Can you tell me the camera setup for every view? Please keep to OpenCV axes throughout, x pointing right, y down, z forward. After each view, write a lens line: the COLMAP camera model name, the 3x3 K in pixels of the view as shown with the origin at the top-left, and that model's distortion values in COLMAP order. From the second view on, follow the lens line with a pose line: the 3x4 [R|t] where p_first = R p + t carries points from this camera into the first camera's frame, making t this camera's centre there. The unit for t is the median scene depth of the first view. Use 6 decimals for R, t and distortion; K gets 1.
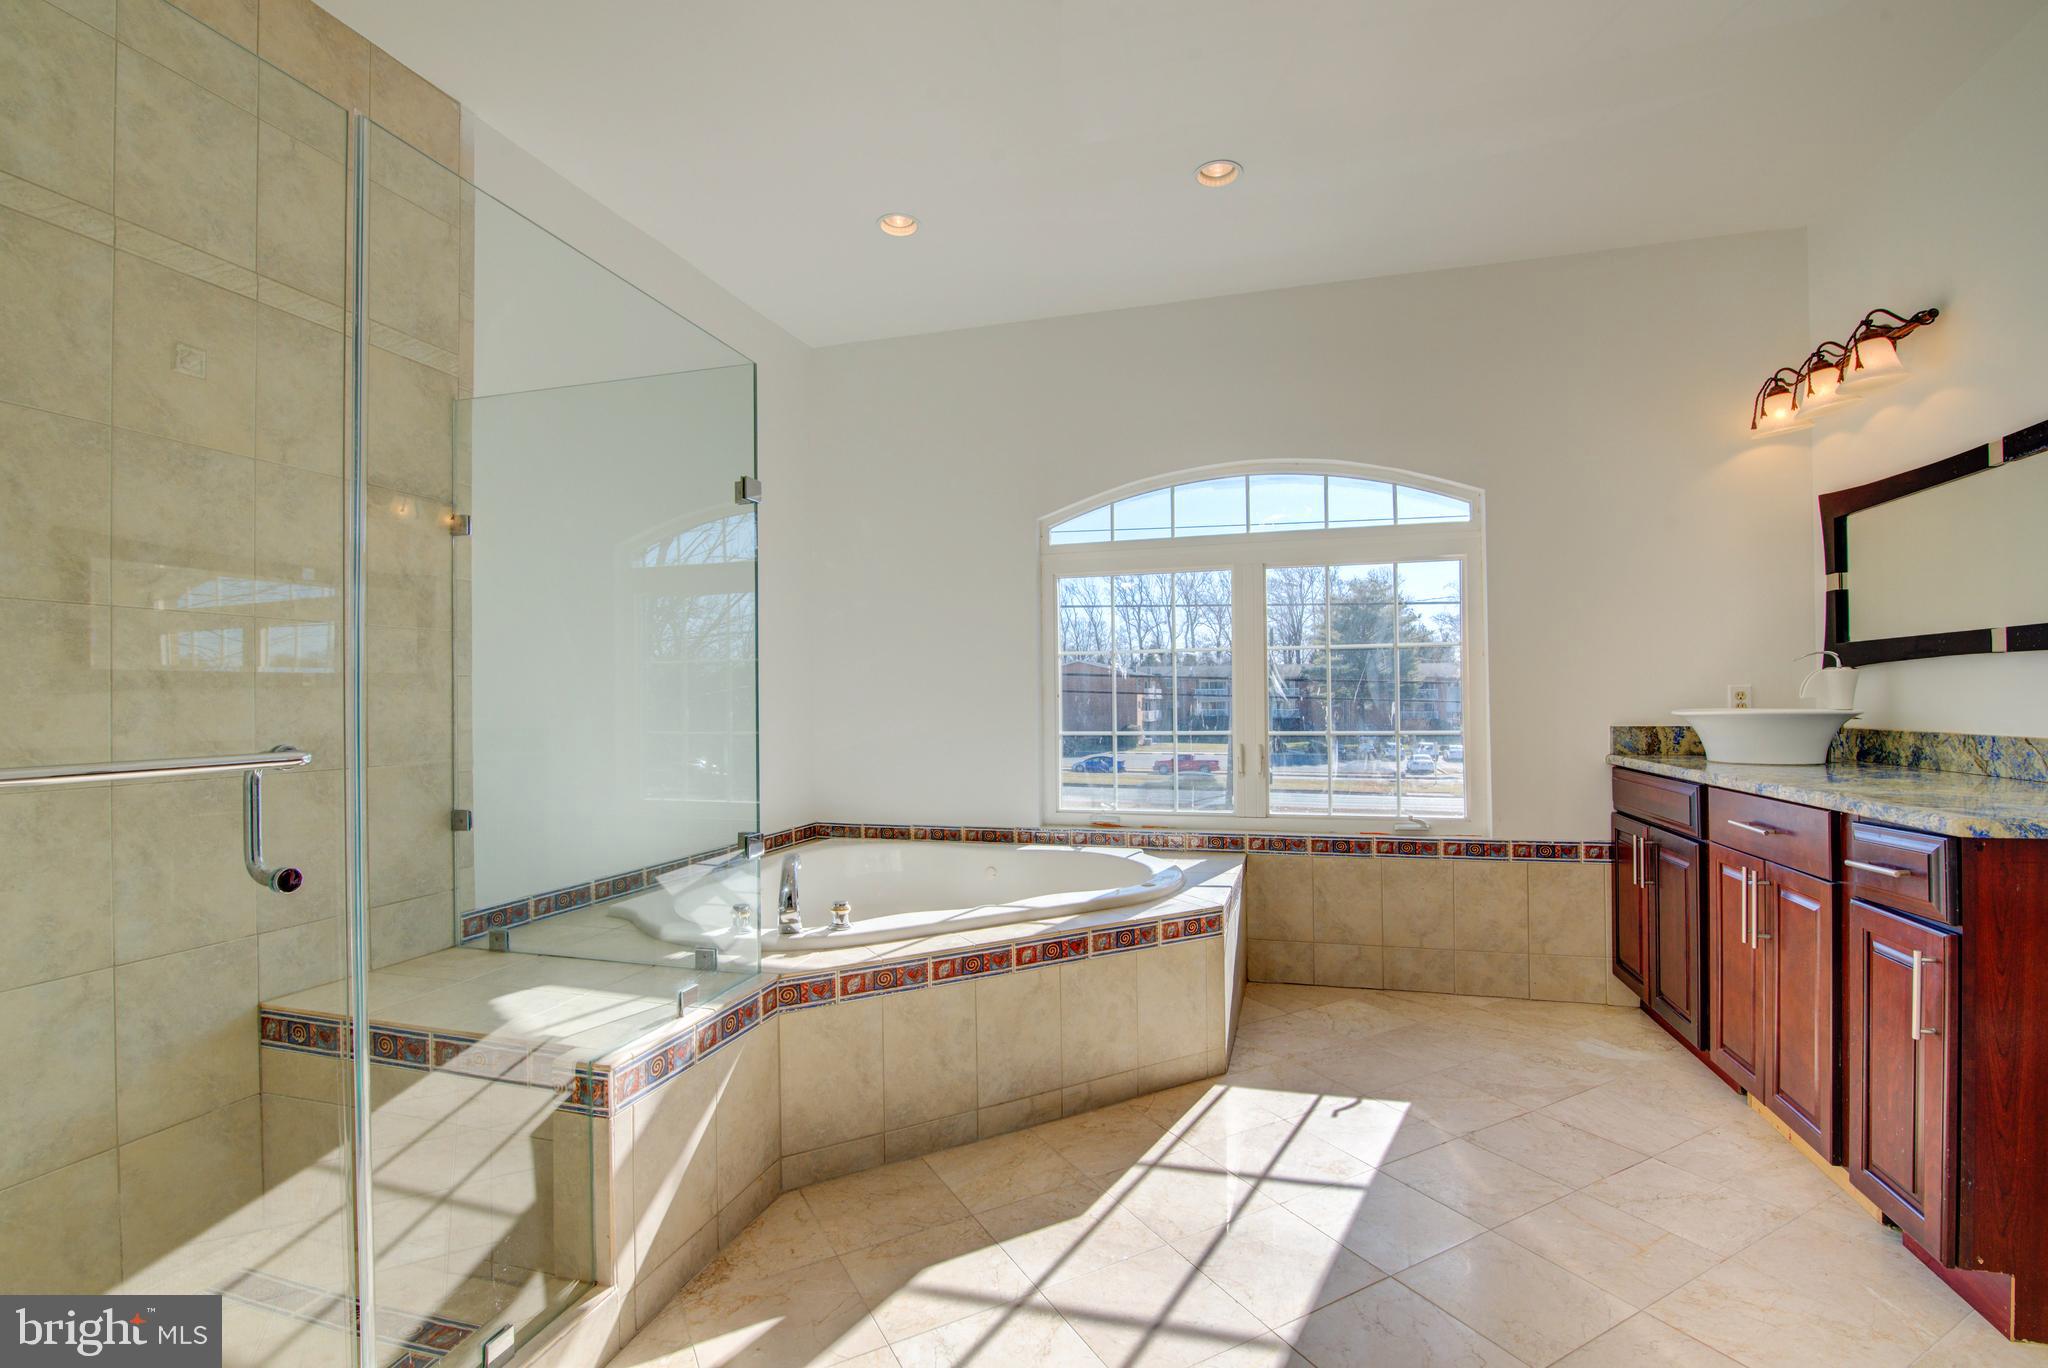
lens RADIAL K [[932.6, 0, 1006.1], [0, 932.6, 694.4], [0, 0, 1]] dist [-0.021920, 0.001714]
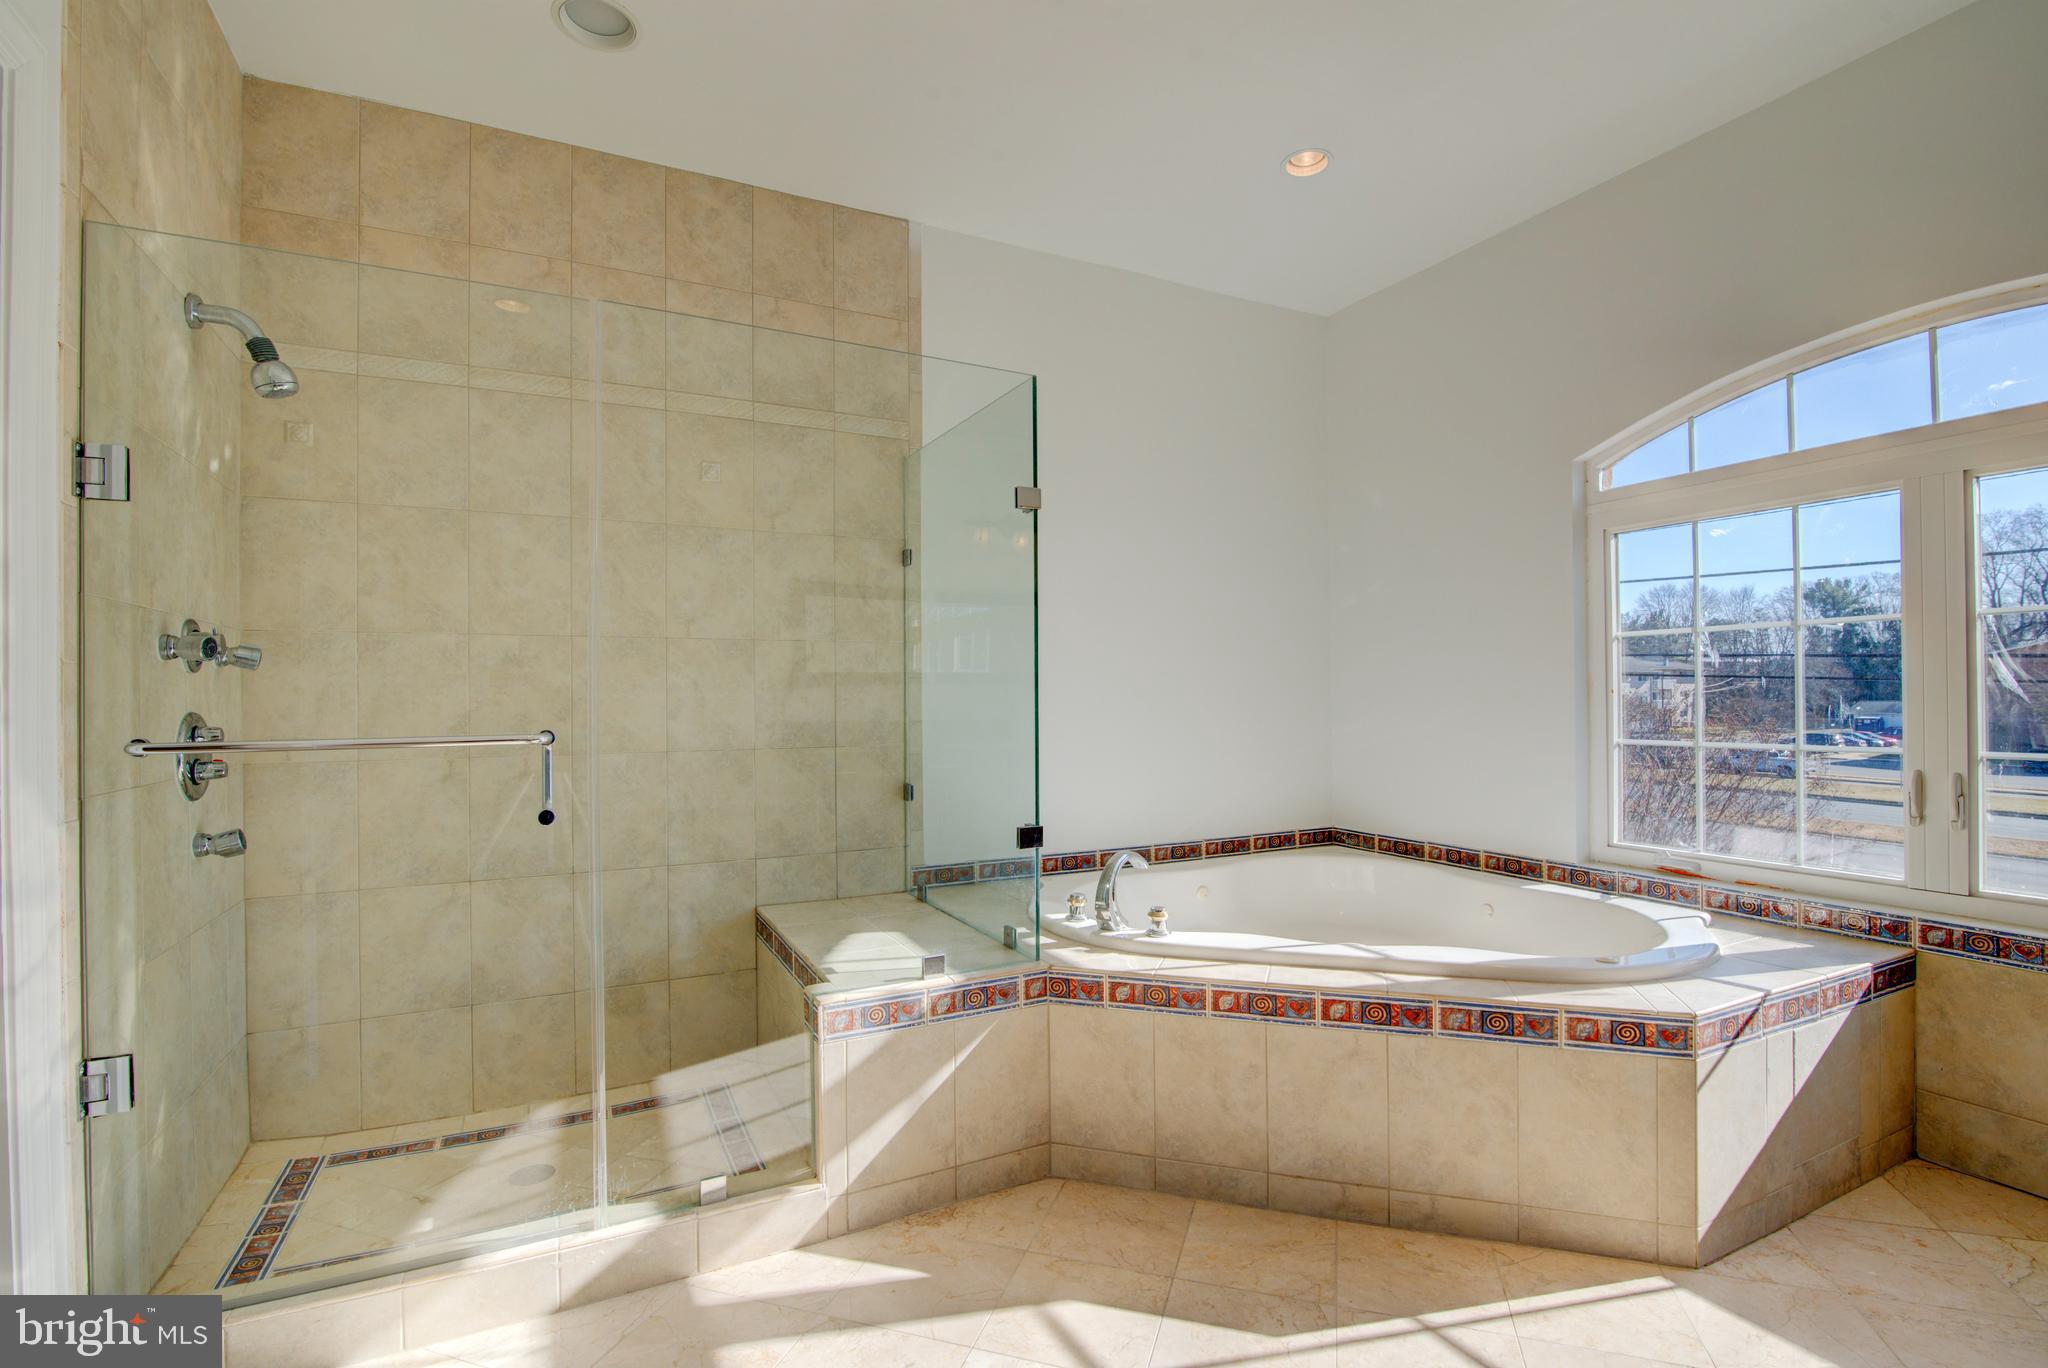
lens RADIAL K [[932.6, 0, 1021.2], [0, 932.6, 690.1], [0, 0, 1]] dist [-0.021920, 0.001714]
pose [[0.688377, -0.000816, -0.725352, 0.433855], [0.004251, 0.999987, 0.002910, -0.005950], [0.725340, -0.005087, 0.688372, 0.241070]]
